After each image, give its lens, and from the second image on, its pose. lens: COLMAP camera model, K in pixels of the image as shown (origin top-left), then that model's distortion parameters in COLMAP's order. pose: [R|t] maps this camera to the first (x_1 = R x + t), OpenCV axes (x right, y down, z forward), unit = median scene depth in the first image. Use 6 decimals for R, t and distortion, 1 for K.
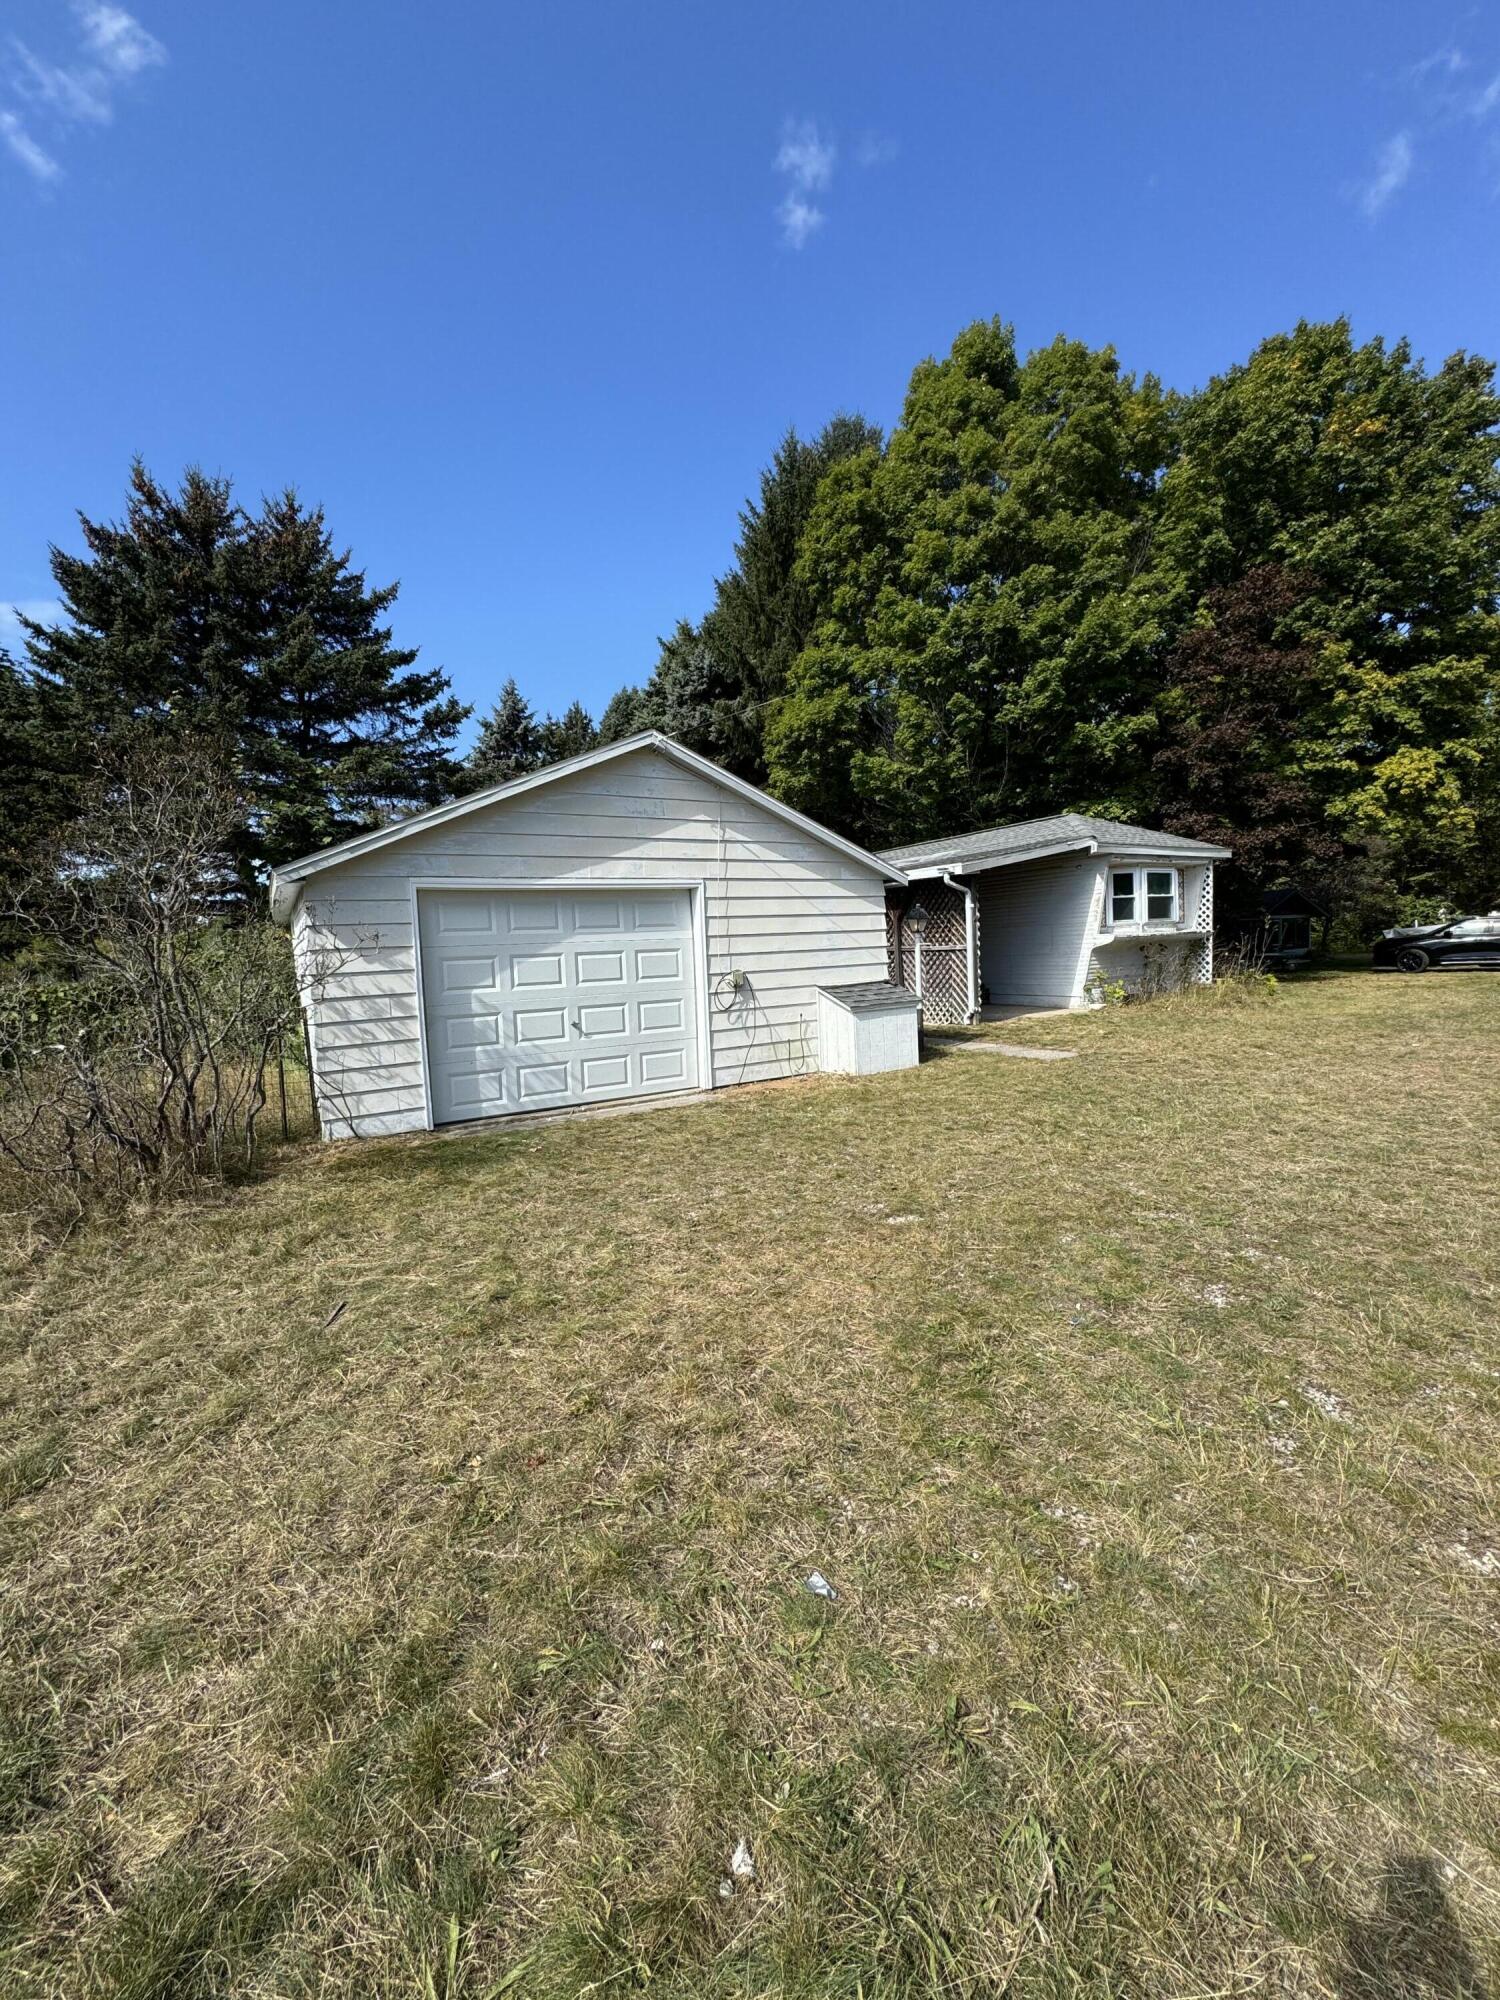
lens RADIAL K [[802.5, 0, 766.7], [0, 802.5, 1000.4], [0, 0, 1]] dist [-0.005713, 0.001182]
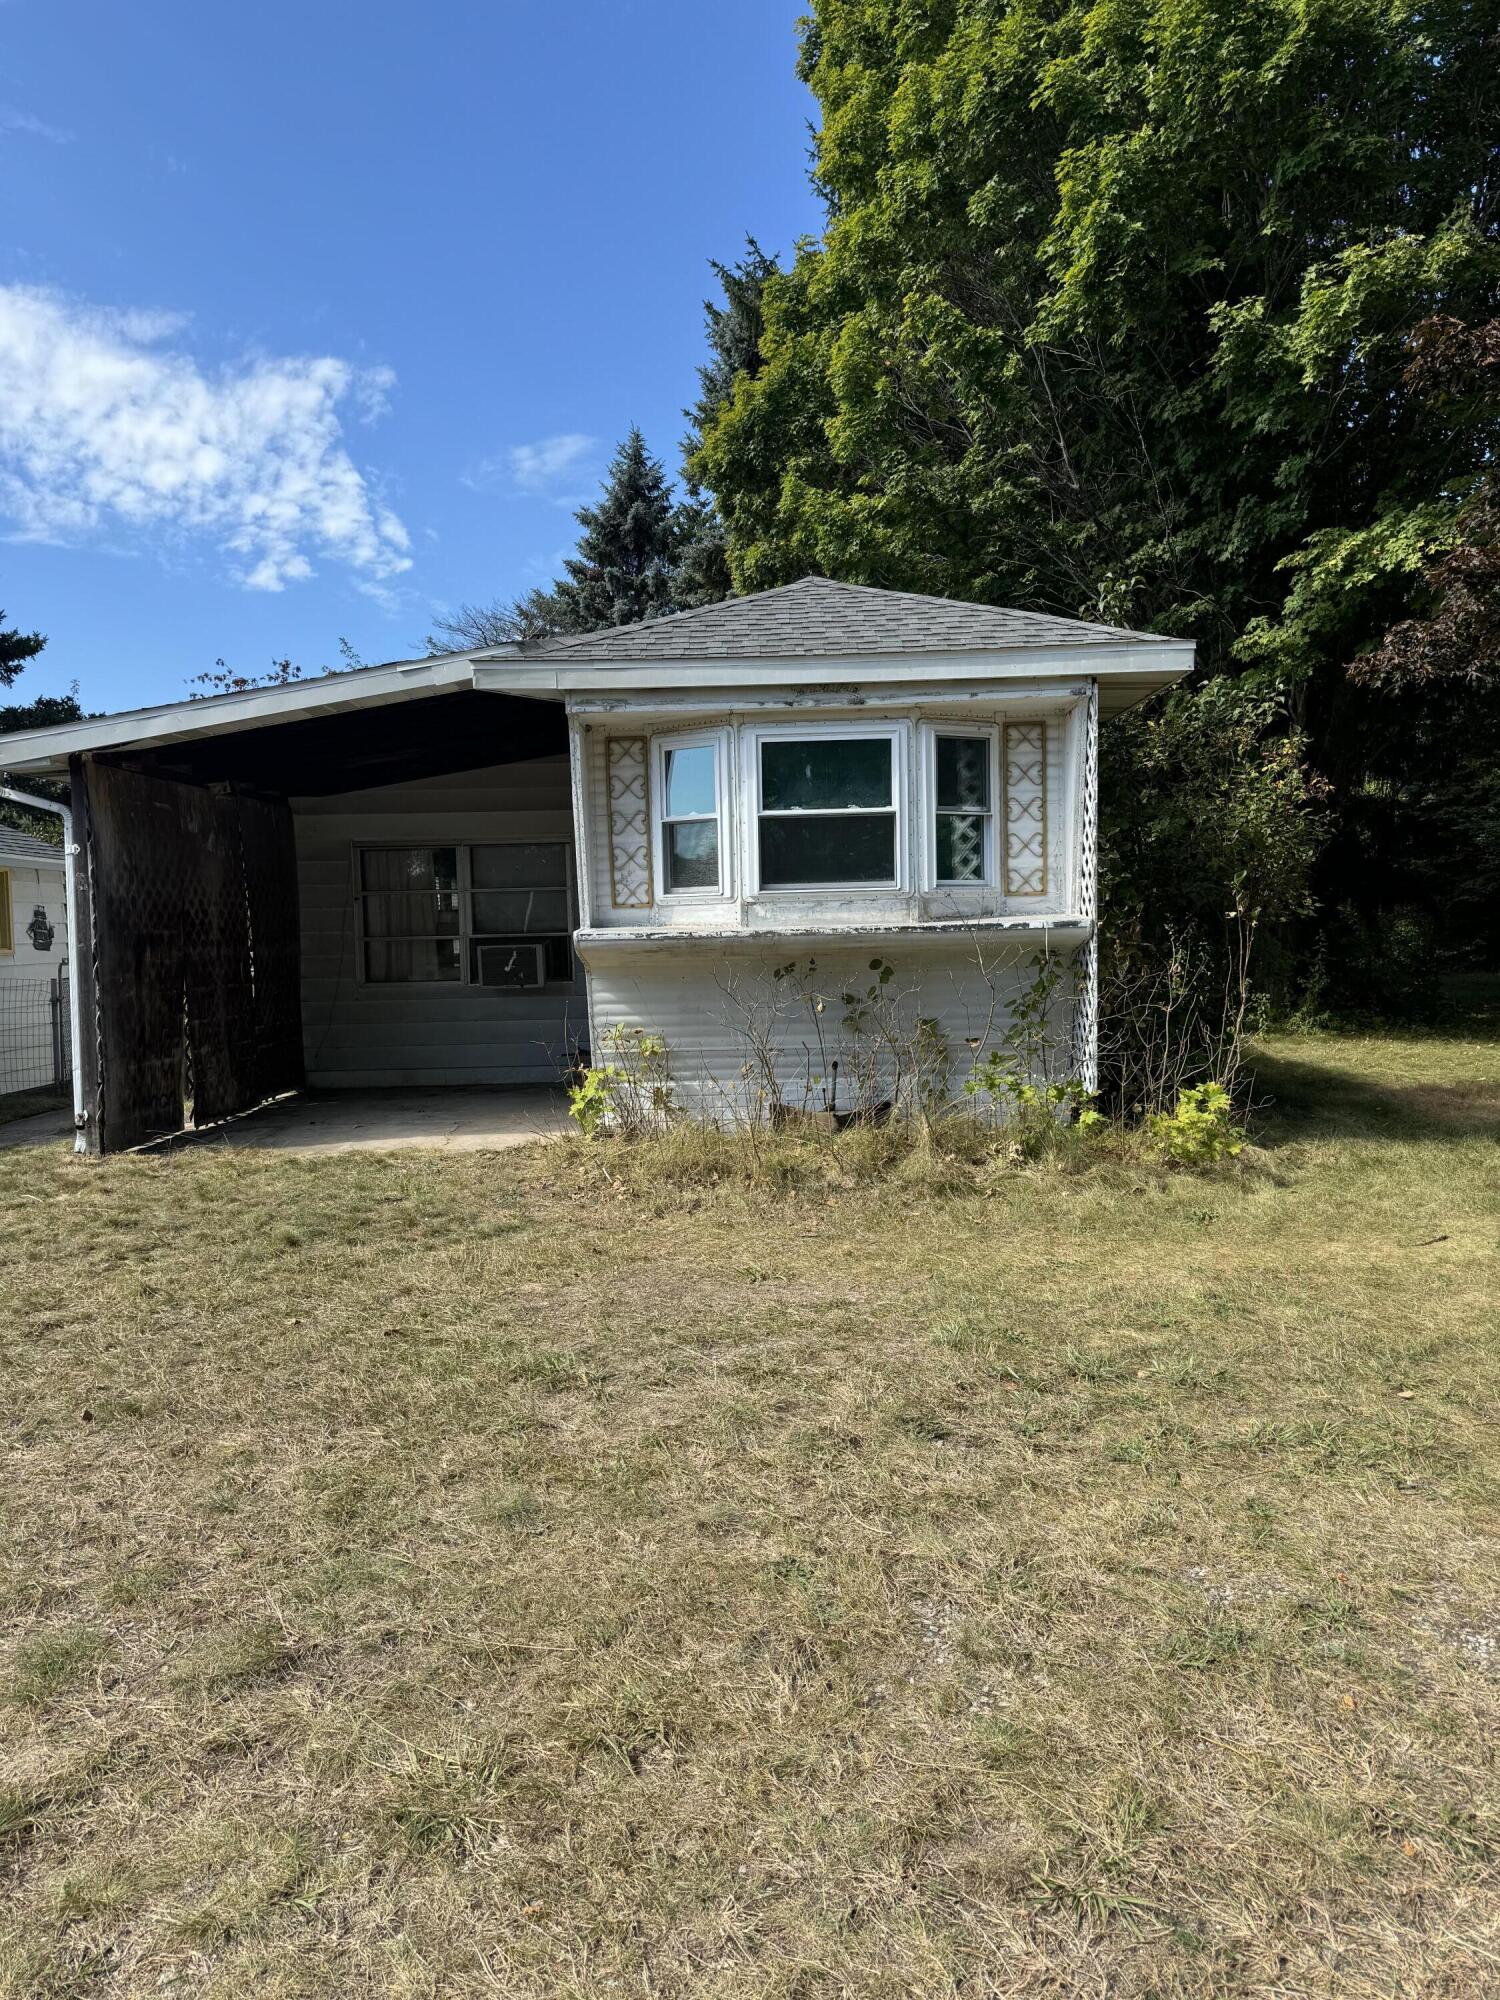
lens RADIAL K [[1390.5, 0, 750.0], [0, 1390.5, 997.1], [0, 0, 1]] dist [0.037044, -0.050619]
pose [[0.822258, 0.059410, -0.566005, 1.611067], [-0.052476, 0.998214, 0.028541, -0.144583], [0.566690, 0.006234, 0.823907, 1.067811]]
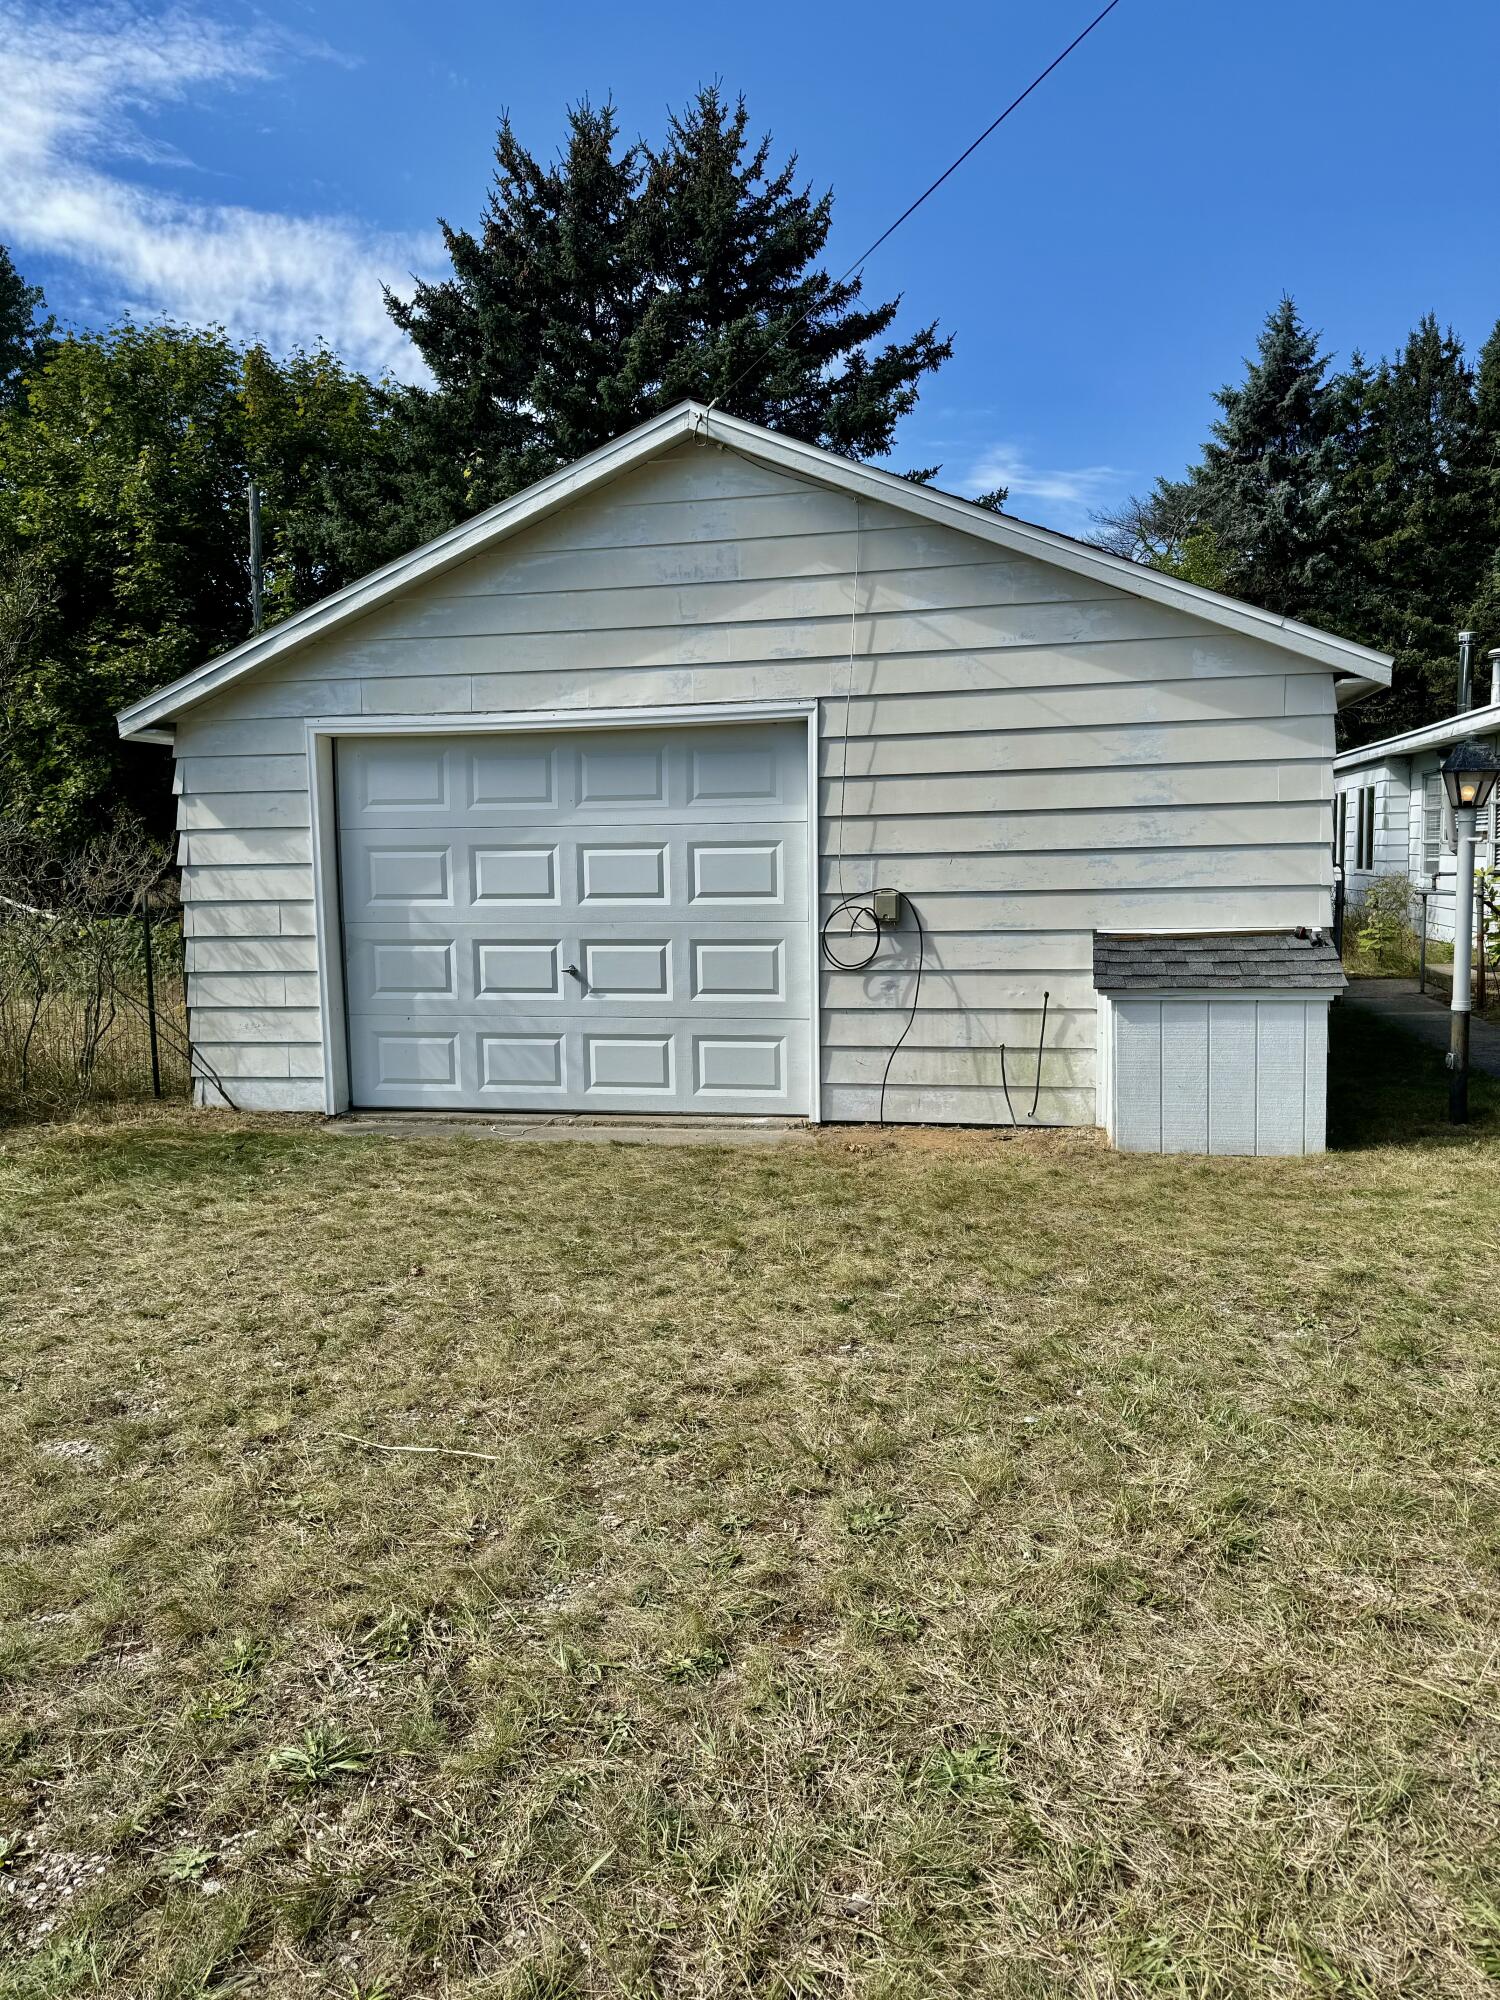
lens RADIAL K [[1390.5, 0, 754.8], [0, 1390.5, 1005.4], [0, 0, 1]] dist [0.037044, -0.050619]
pose [[0.727446, 0.108874, -0.677472, 0.482471], [-0.057660, 0.993539, 0.097755, -0.045602], [0.683738, -0.032048, 0.729023, 0.344556]]
